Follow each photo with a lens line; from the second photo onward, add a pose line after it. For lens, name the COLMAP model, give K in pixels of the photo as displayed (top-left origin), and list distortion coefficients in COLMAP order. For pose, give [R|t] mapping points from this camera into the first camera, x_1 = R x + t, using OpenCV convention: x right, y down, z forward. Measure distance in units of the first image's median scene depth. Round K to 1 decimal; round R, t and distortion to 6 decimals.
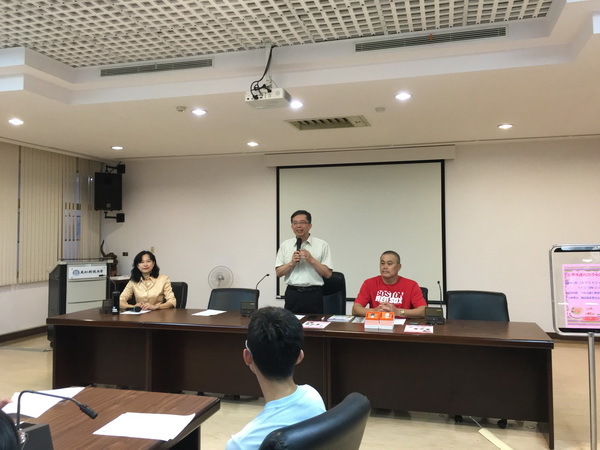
lens RADIAL K [[514.7, 0, 300.3], [0, 514.7, 218.5], [0, 0, 1]] dist [0.065032, 0.000877]
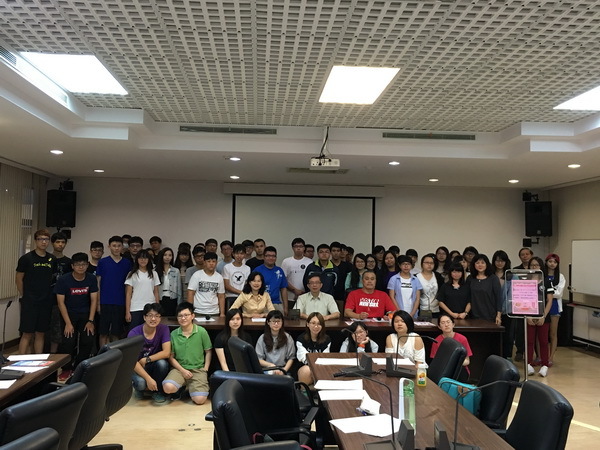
lens RADIAL K [[603.8, 0, 300.0], [0, 603.8, 225.0], [0, 0, 1]] dist [0.062749, -0.001453]
pose [[0.945046, 0.039146, 0.324585, -0.411012], [-0.036256, 0.999231, -0.014947, -0.025115], [-0.324920, 0.002358, 0.945739, -0.336271]]
